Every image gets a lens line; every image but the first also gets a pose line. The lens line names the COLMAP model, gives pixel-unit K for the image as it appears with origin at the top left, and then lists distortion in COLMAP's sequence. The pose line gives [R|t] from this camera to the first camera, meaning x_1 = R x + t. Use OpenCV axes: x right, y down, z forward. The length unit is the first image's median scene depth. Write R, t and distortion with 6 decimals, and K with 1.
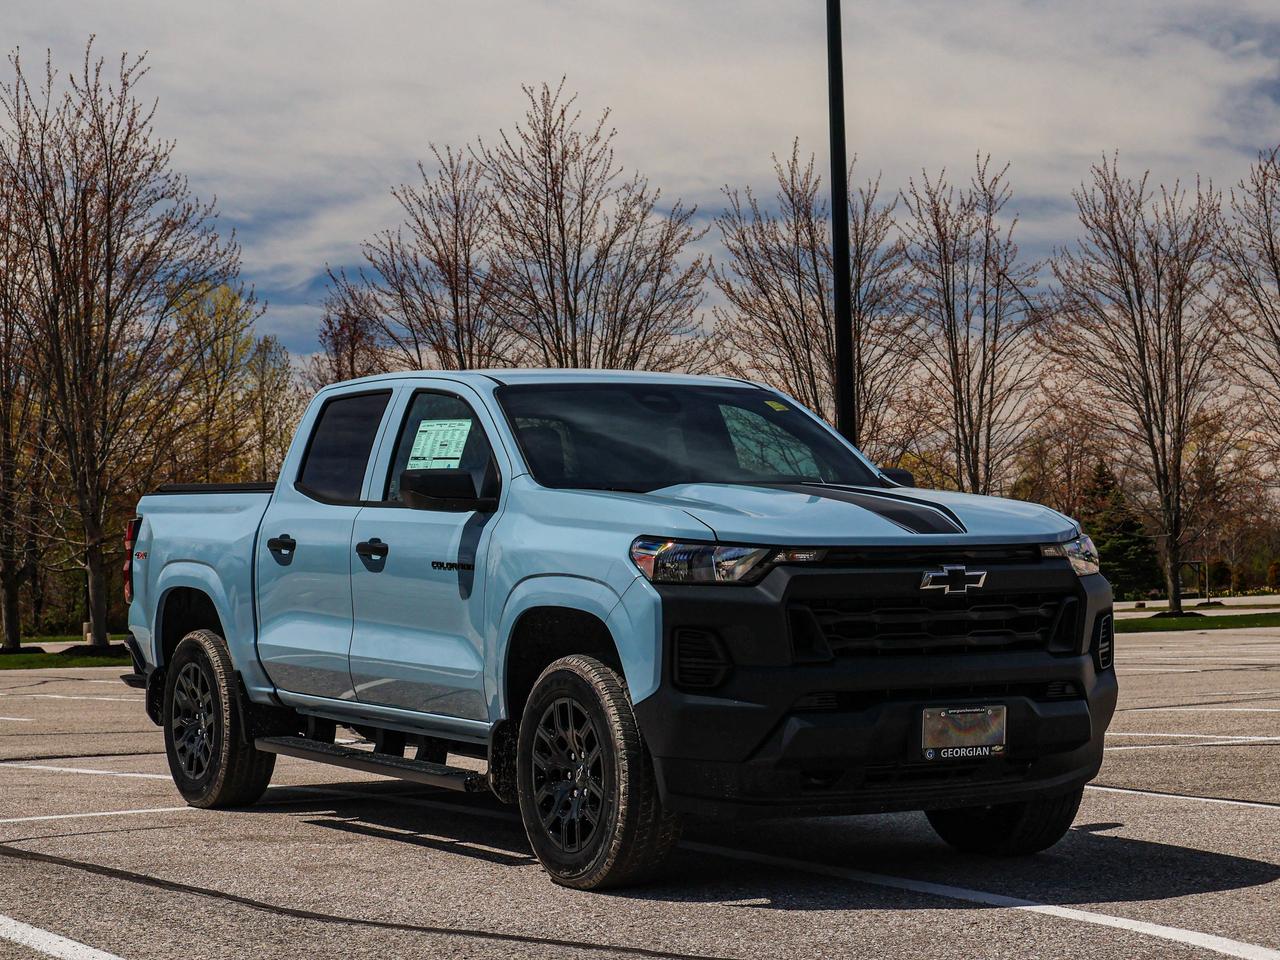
lens RADIAL K [[2855.1, 0, 641.8], [0, 2855.1, 456.3], [0, 0, 1]] dist [-0.009147, -0.042493]
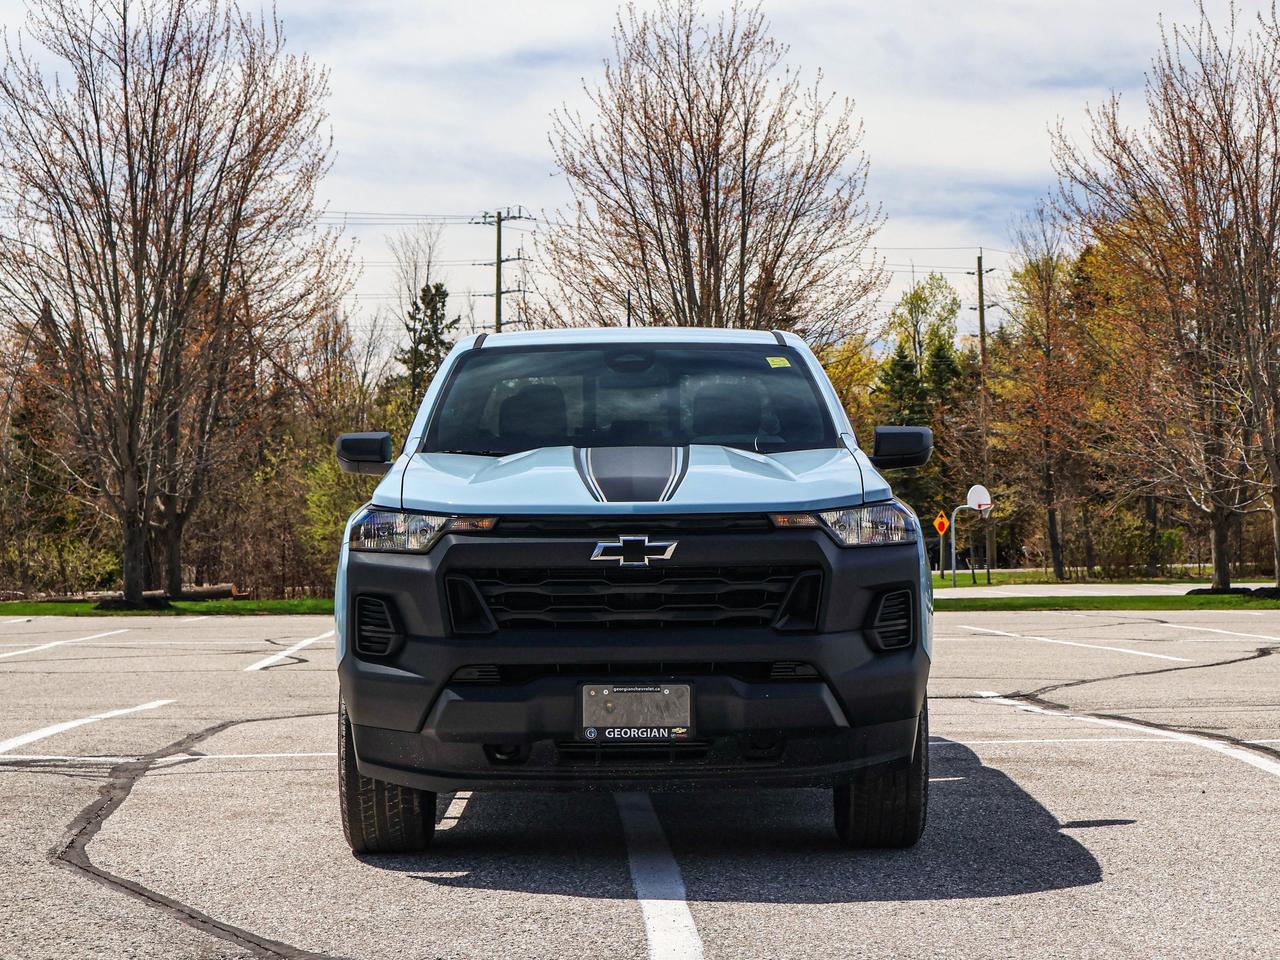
lens RADIAL K [[2855.1, 0, 641.8], [0, 2855.1, 456.3], [0, 0, 1]] dist [-0.009147, -0.042493]
pose [[0.871882, -0.002848, -0.489708, 0.110362], [0.013844, 0.999727, 0.018835, -0.001104], [0.489520, -0.023201, 0.871683, 0.034043]]
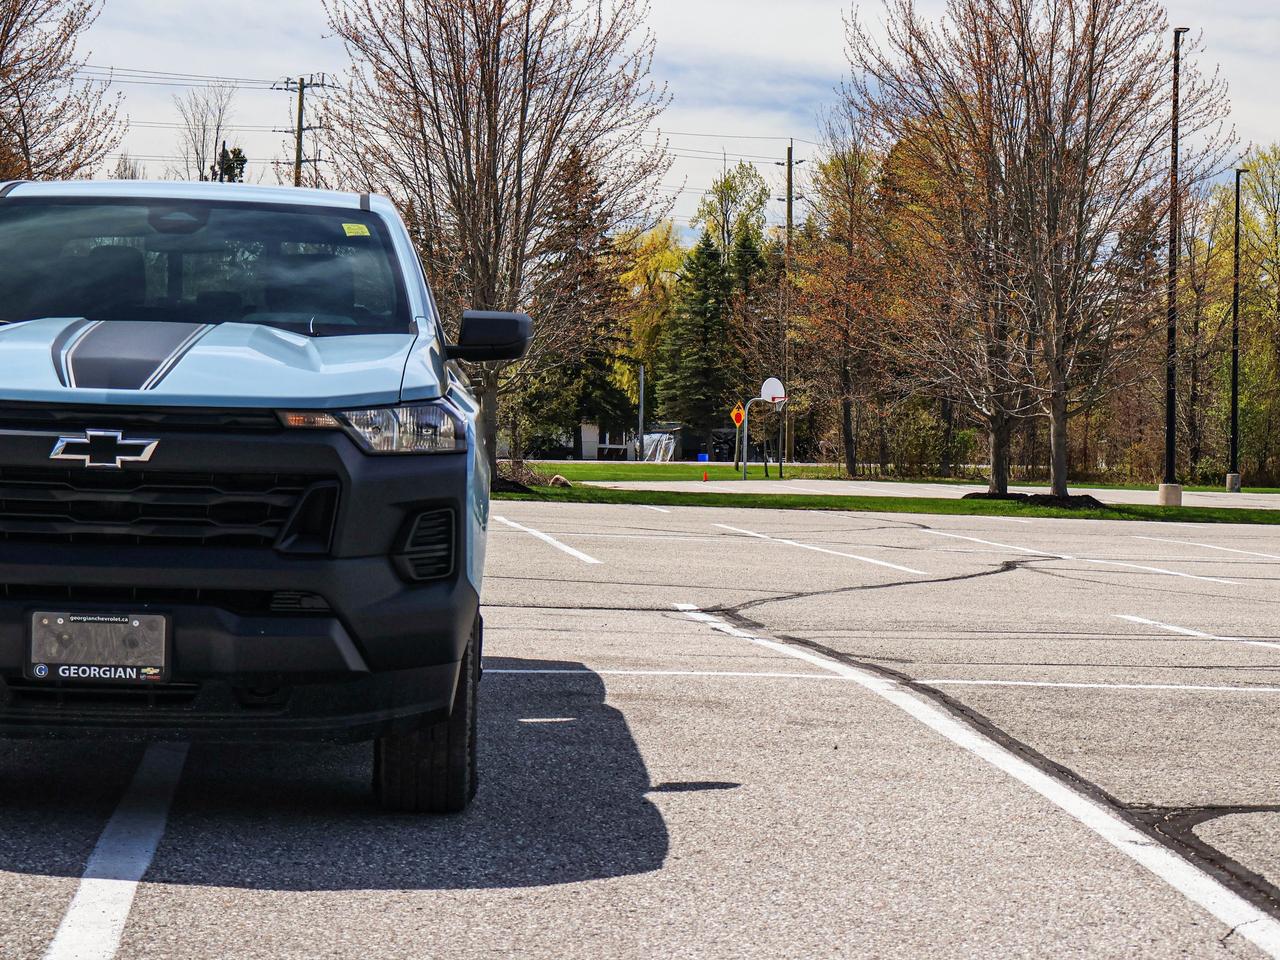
lens RADIAL K [[2855.1, 0, 641.8], [0, 2855.1, 456.3], [0, 0, 1]] dist [-0.009147, -0.042493]
pose [[0.901168, 0.052063, -0.430332, 0.109746], [-0.029197, 0.997797, 0.059575, -0.000937], [0.432486, -0.041123, 0.900702, 0.070771]]
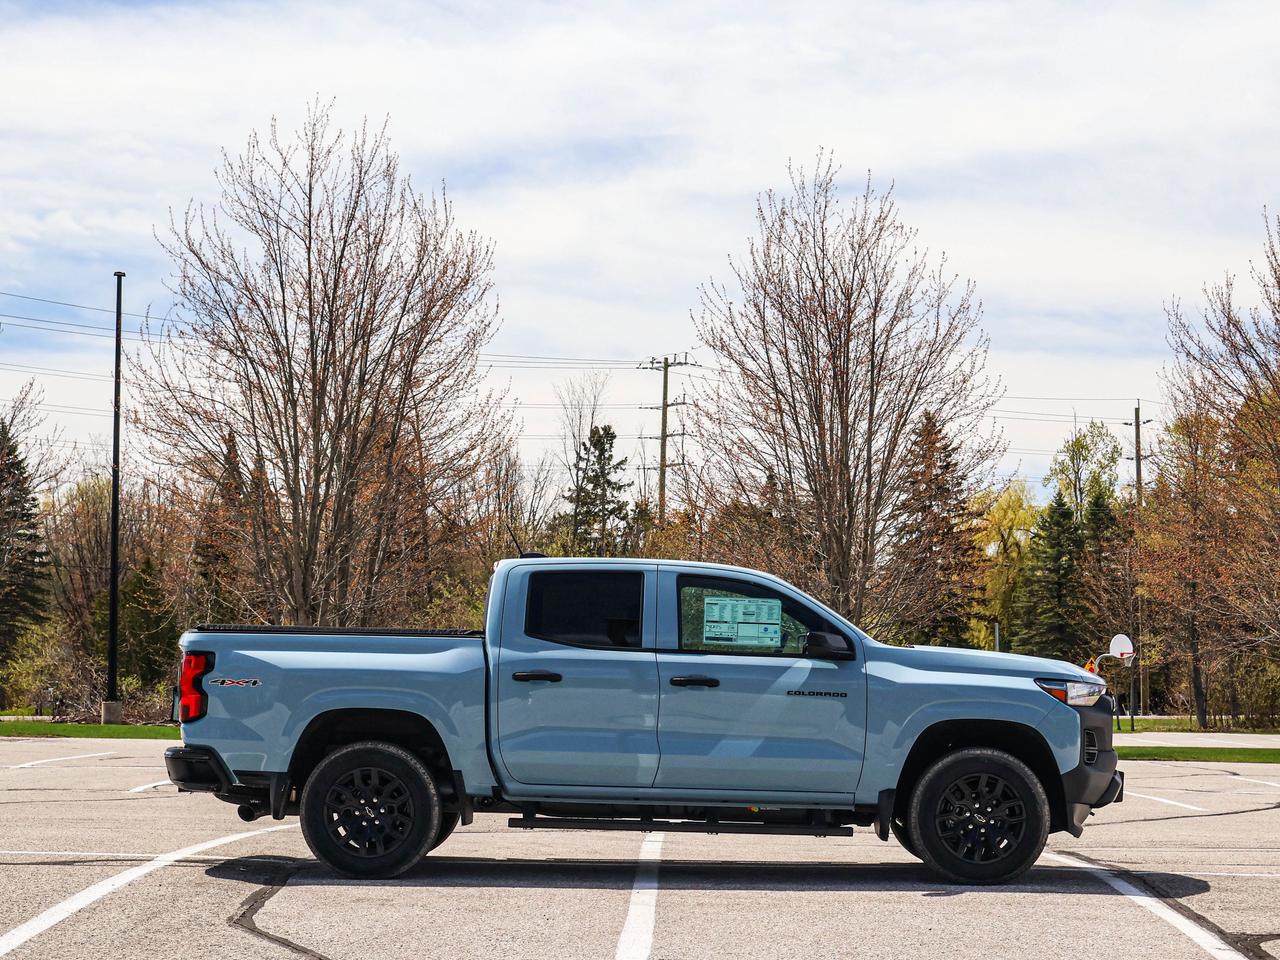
lens RADIAL K [[2850.7, 0, 640.0], [0, 2850.7, 480.0], [0, 0, 1]] dist [0.011090, 0.004402]
pose [[0.839860, -0.003775, -0.542789, 0.169639], [-0.008036, 0.999780, -0.019387, -0.009638], [0.542743, 0.020645, 0.839645, -0.035148]]
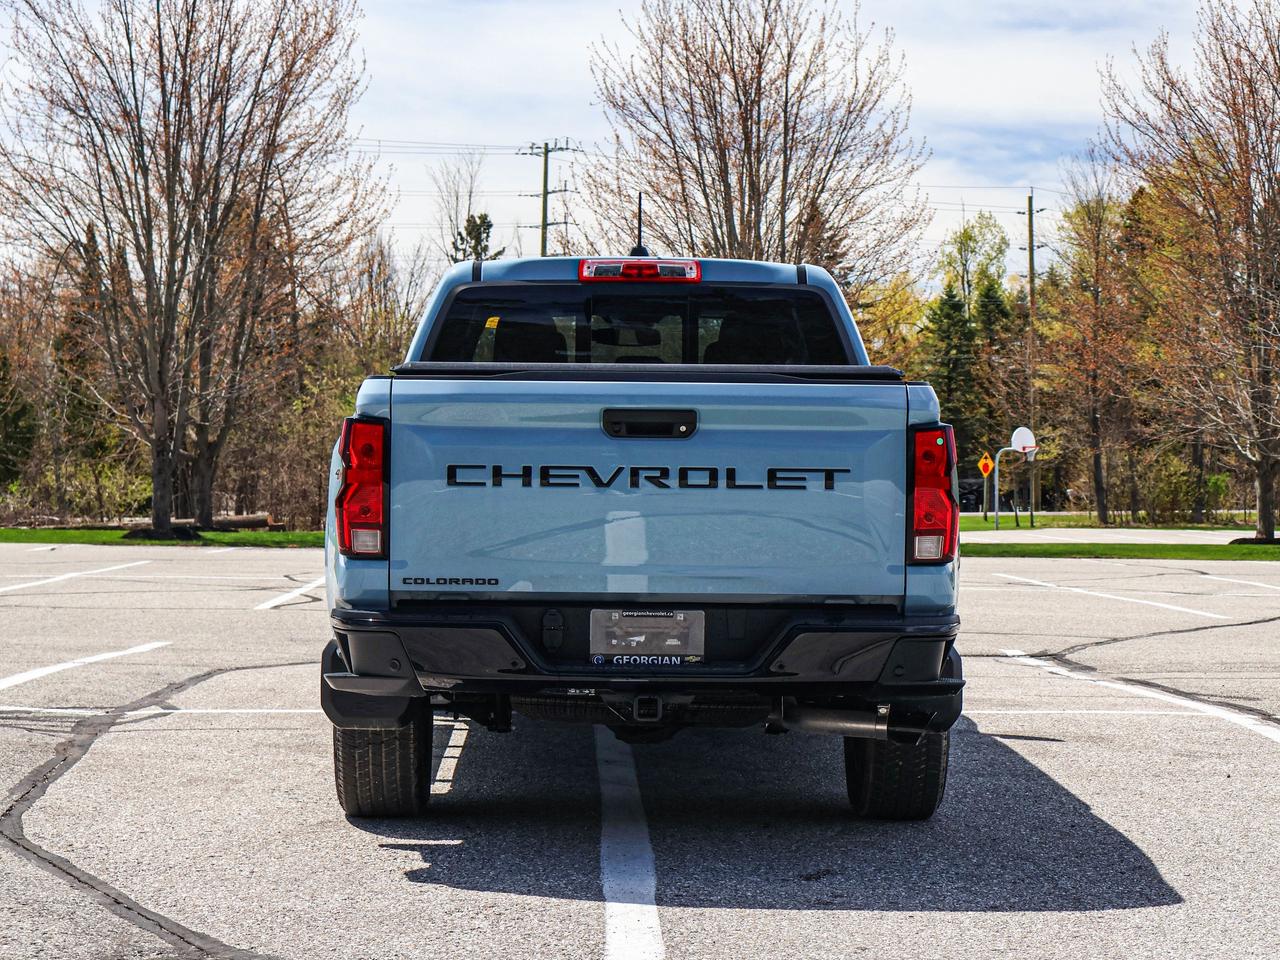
lens RADIAL K [[2855.1, 0, 641.8], [0, 2855.1, 456.3], [0, 0, 1]] dist [-0.009147, -0.042493]
pose [[0.863486, 0.024683, -0.503769, 0.106554], [-0.004103, 0.999113, 0.041920, -0.001953], [0.504357, -0.034130, 0.862821, 0.049342]]
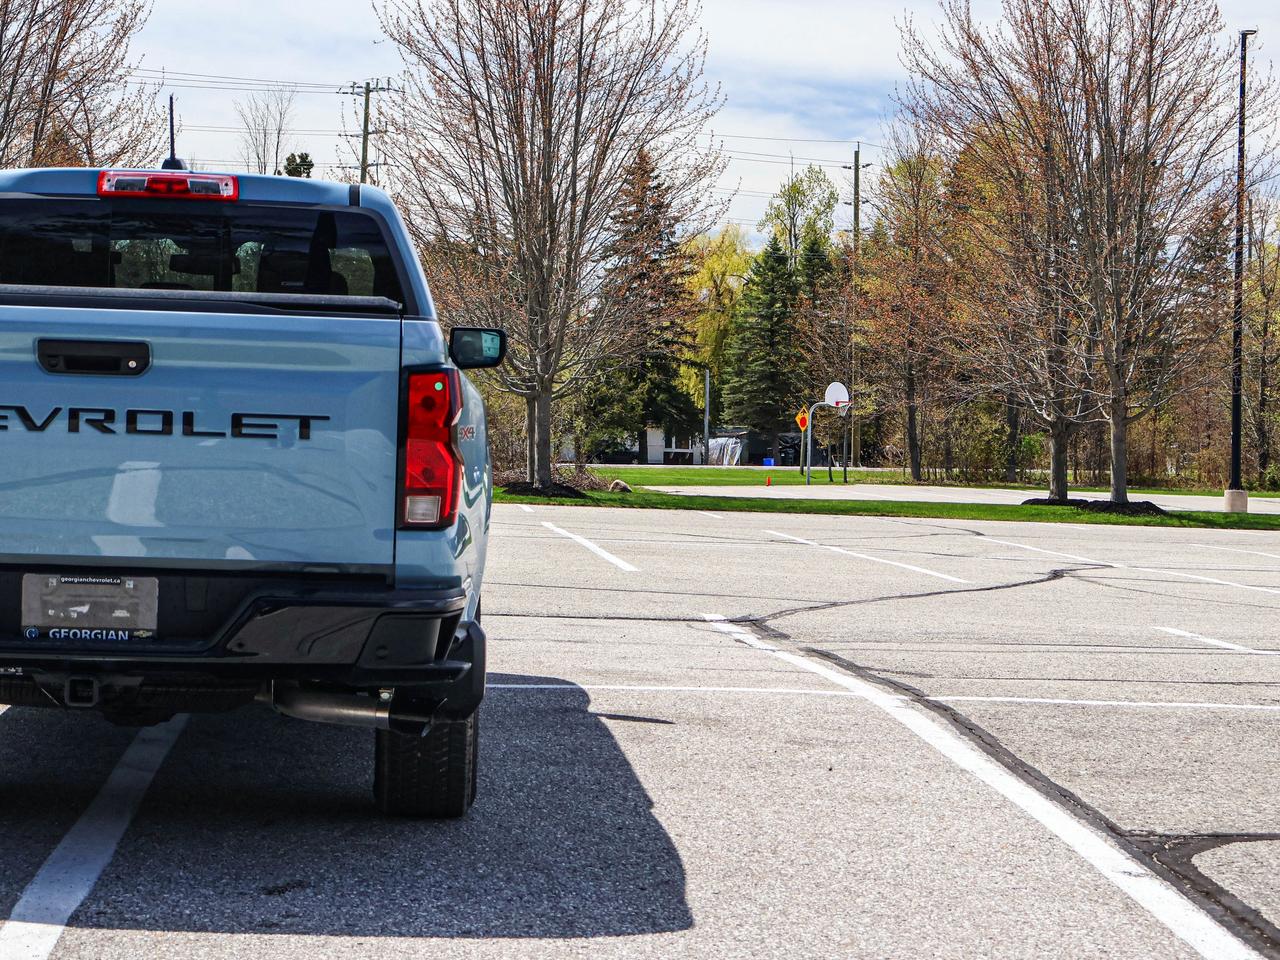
lens RADIAL K [[2850.7, 0, 640.0], [0, 2850.7, 480.0], [0, 0, 1]] dist [0.011090, 0.004402]
pose [[0.889906, 0.056694, -0.452608, 0.111632], [-0.029342, 0.997306, 0.067233, -0.001130], [0.455200, -0.046551, 0.889171, 0.079487]]
